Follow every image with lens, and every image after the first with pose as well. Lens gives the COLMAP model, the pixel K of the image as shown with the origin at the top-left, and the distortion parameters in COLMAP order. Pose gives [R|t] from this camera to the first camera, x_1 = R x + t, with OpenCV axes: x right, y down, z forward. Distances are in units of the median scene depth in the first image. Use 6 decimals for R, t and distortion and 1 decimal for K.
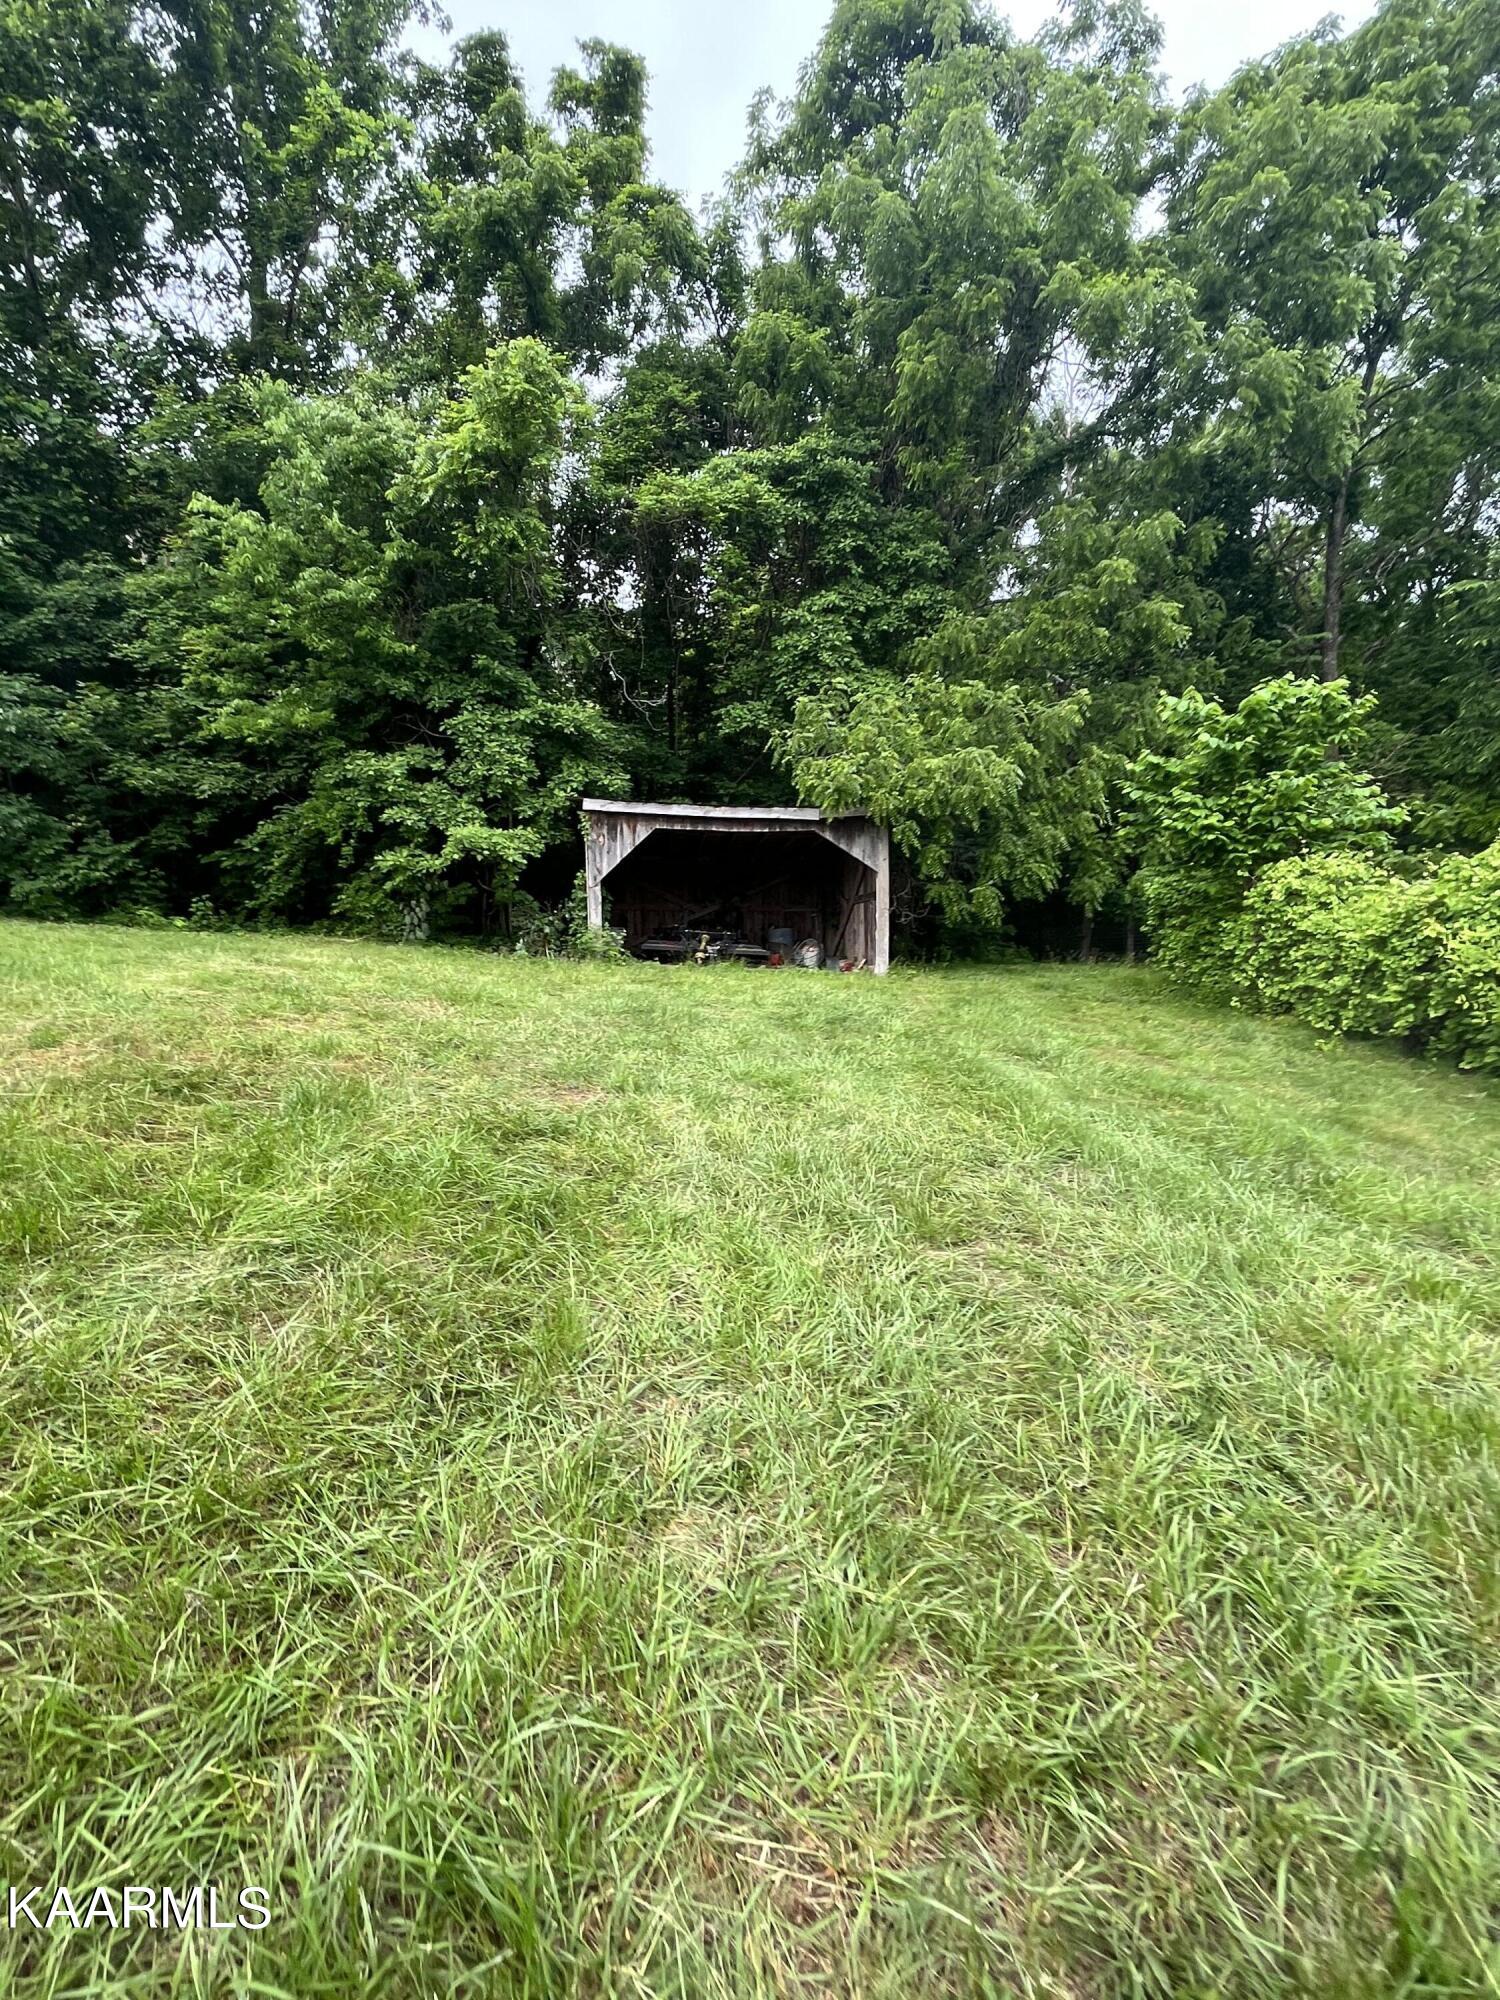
lens RADIAL K [[986.2, 0, 756.4], [0, 986.2, 1005.9], [0, 0, 1]] dist [-0.004804, 0.001456]
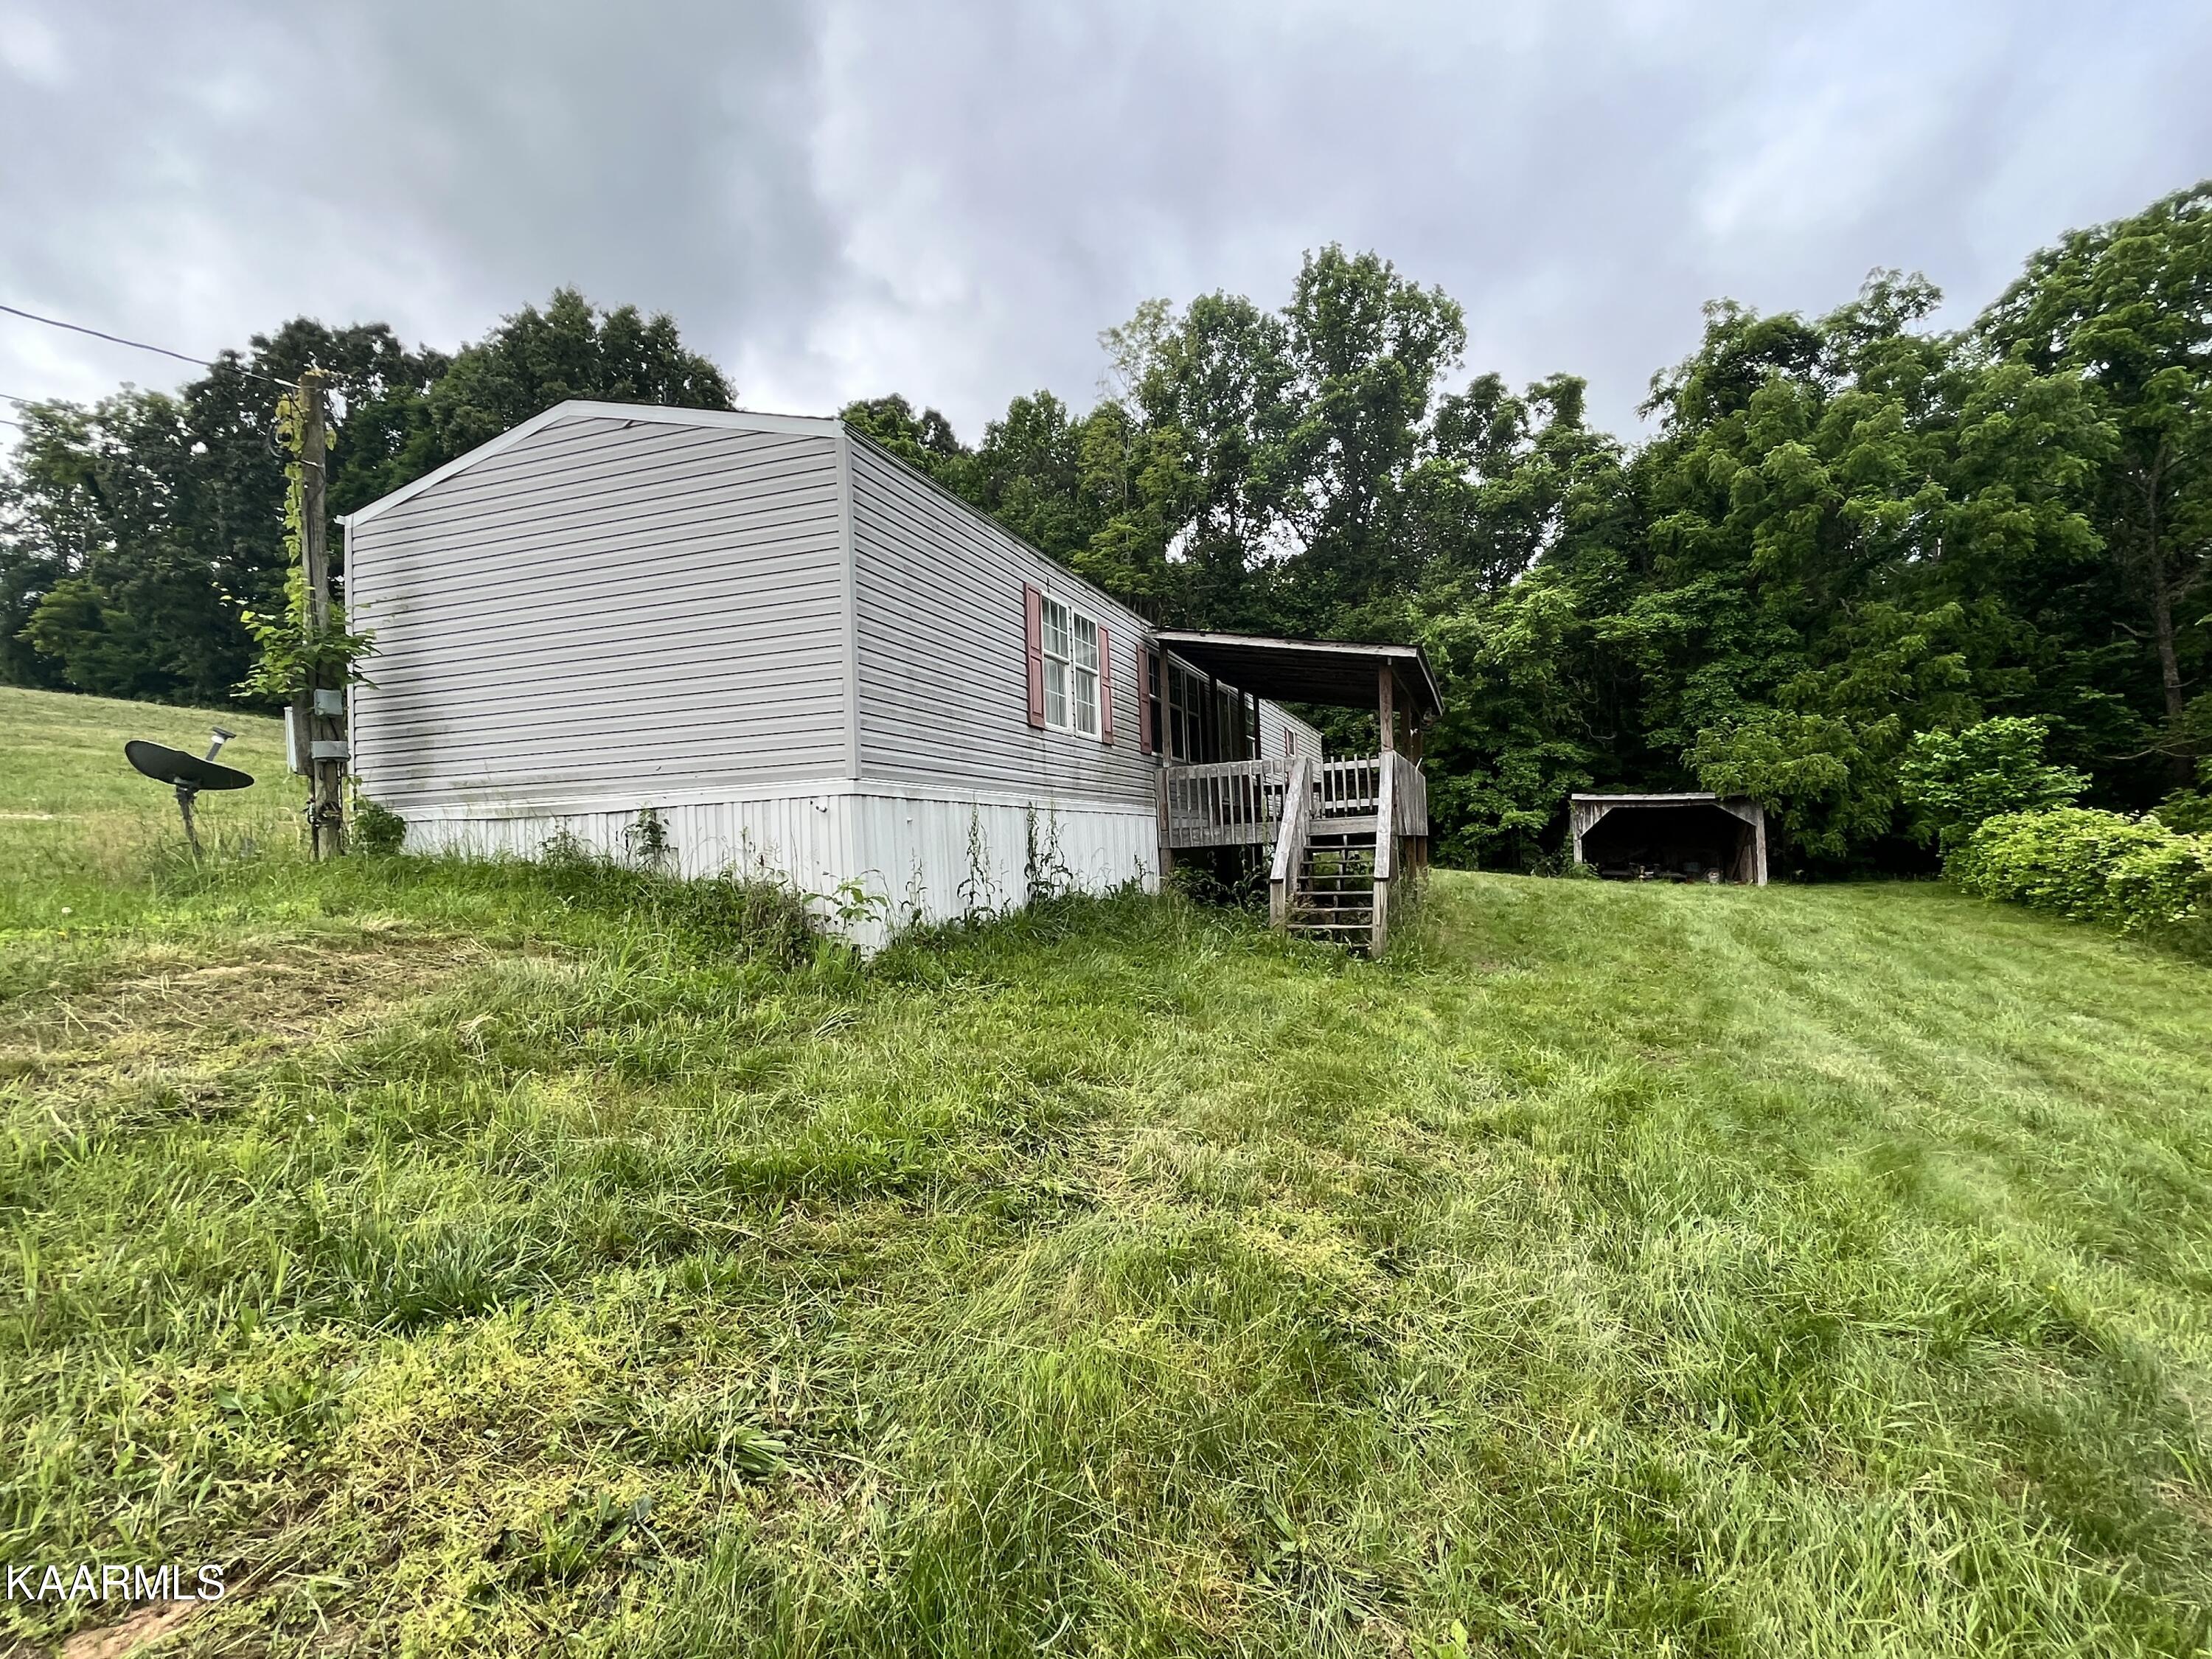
lens RADIAL K [[1090.7, 0, 1110.2], [0, 1090.7, 819.8], [0, 0, 1]] dist [-0.004804, 0.001456]
pose [[0.894399, -0.035660, -0.445846, -0.036979], [-0.026024, 0.990979, -0.131469, 0.131133], [0.446512, 0.129188, 0.885402, -1.190053]]
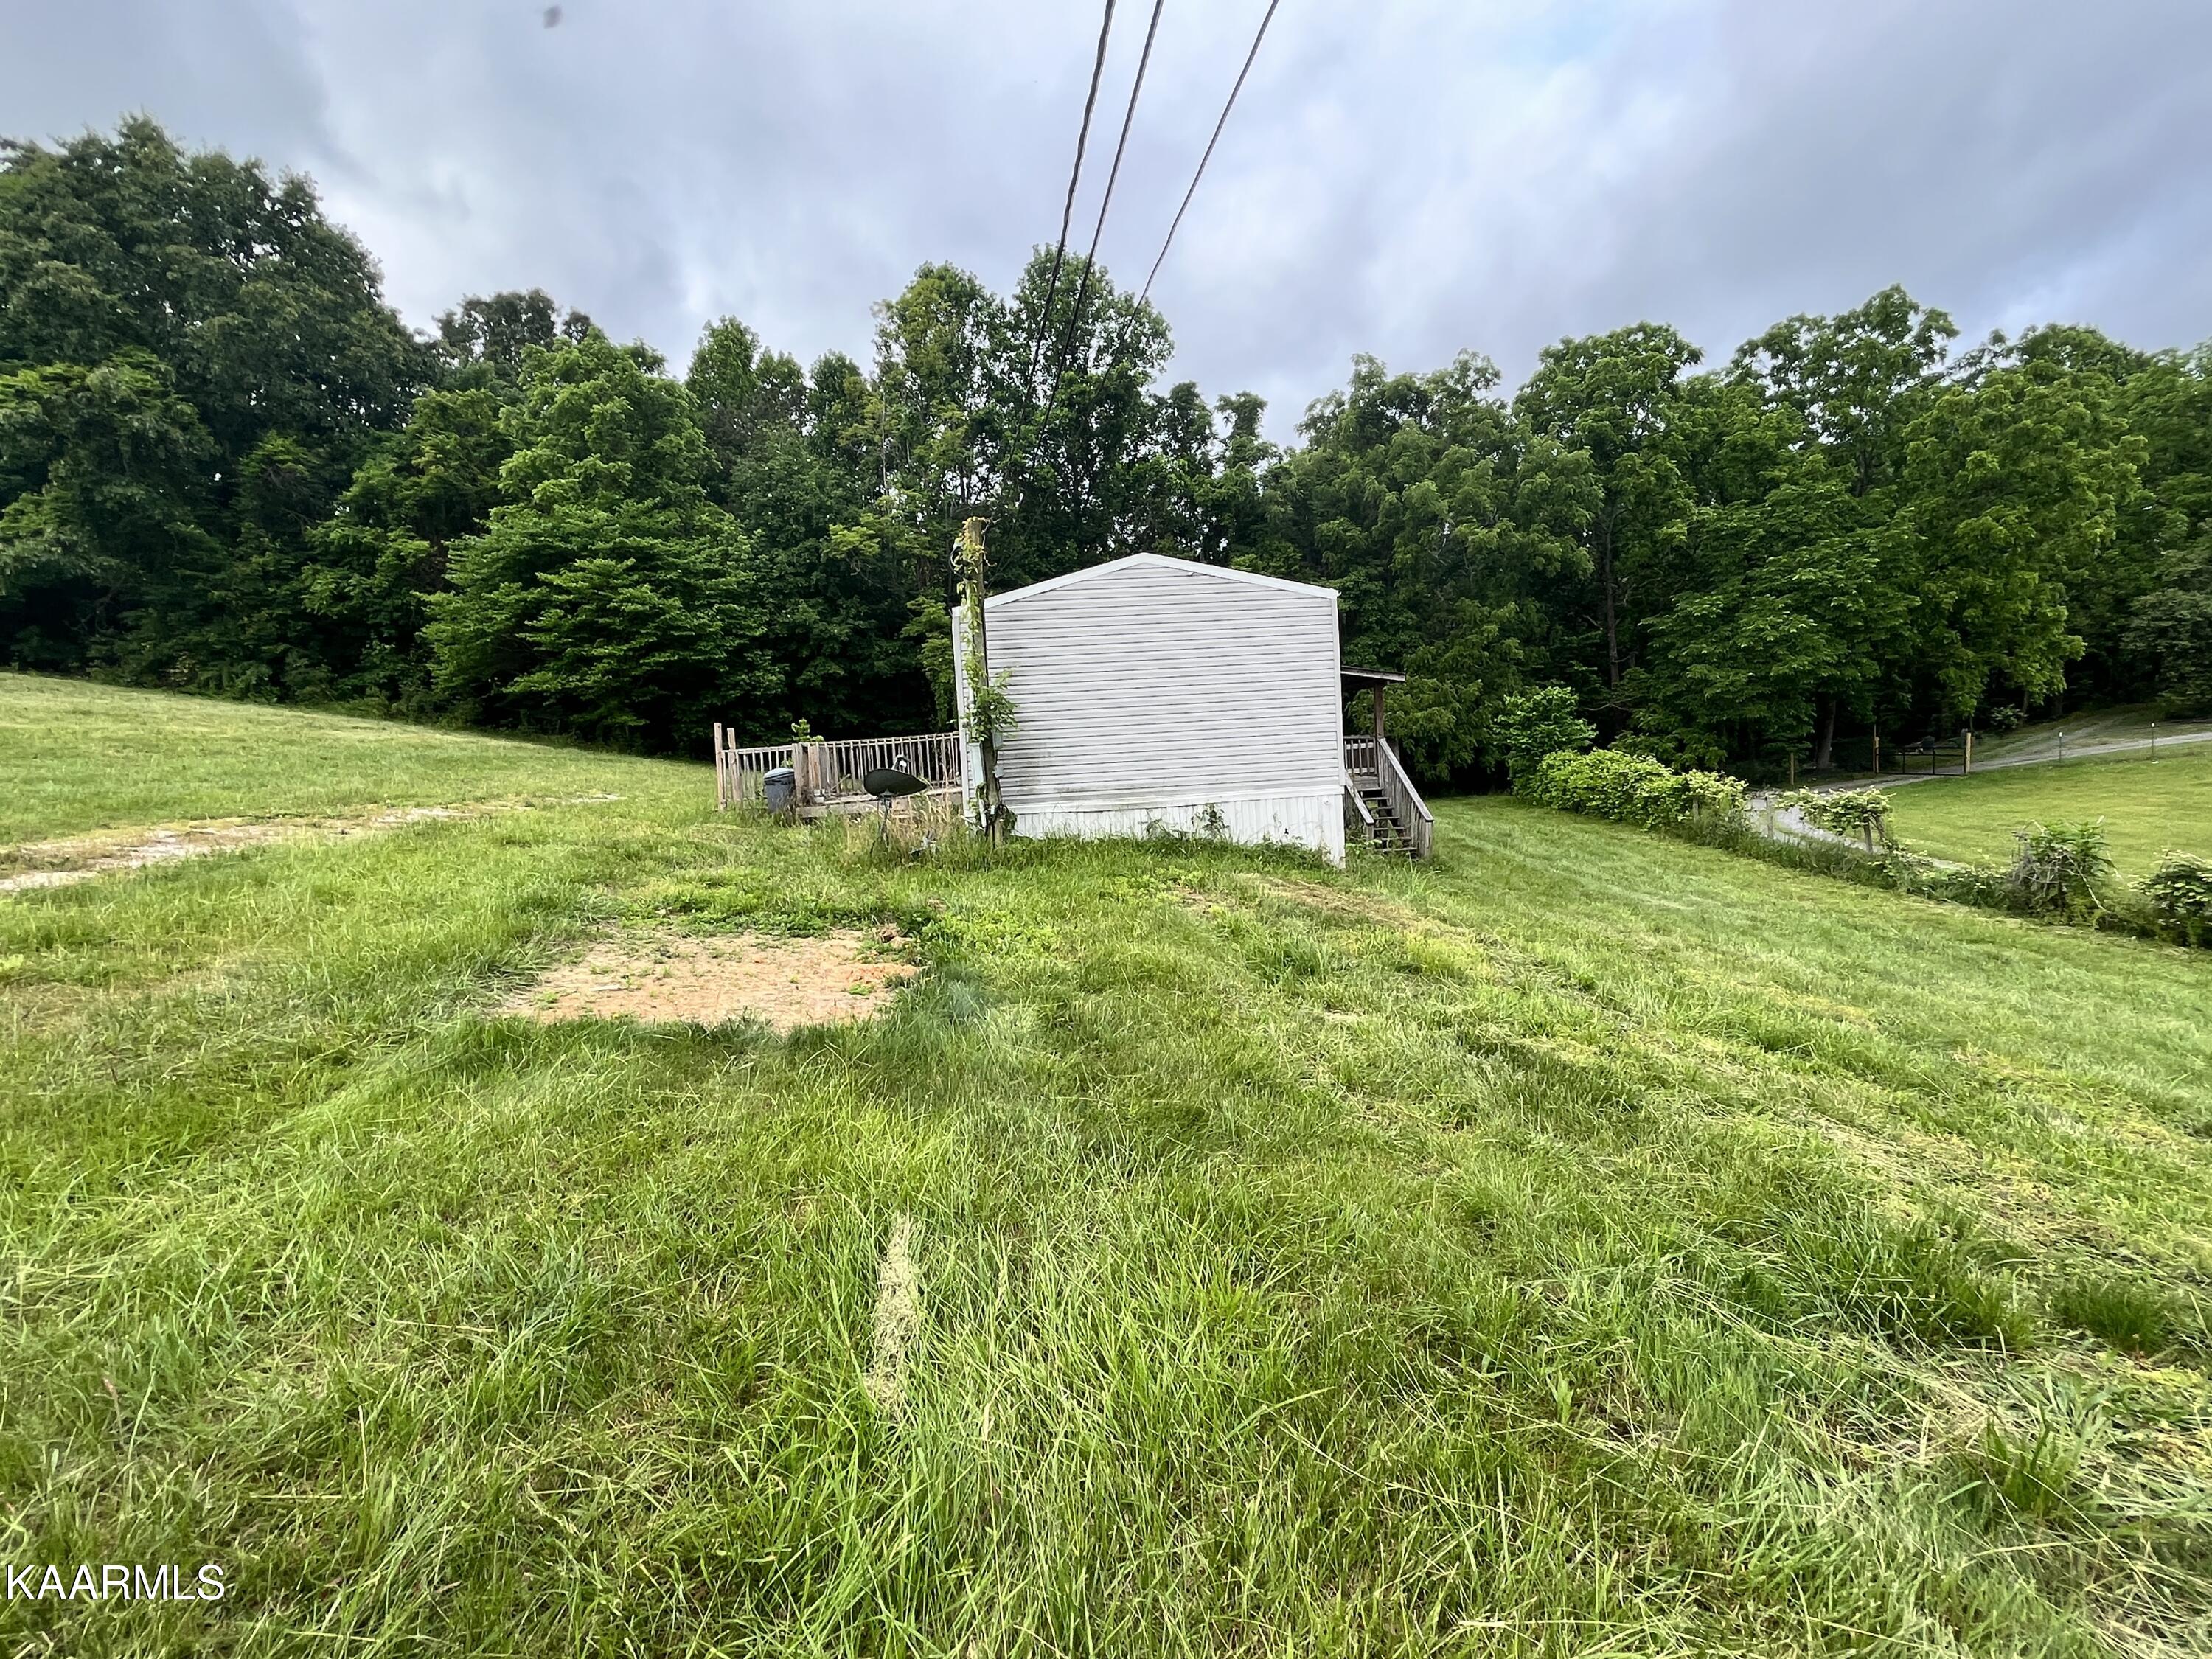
lens RADIAL K [[1090.7, 0, 1111.7], [0, 1090.7, 820.2], [0, 0, 1]] dist [-0.004804, 0.001456]
pose [[0.997973, -0.041693, -0.048081, -0.441595], [0.039125, 0.997819, -0.053158, 0.122994], [0.050193, 0.051169, 0.997428, -1.652616]]
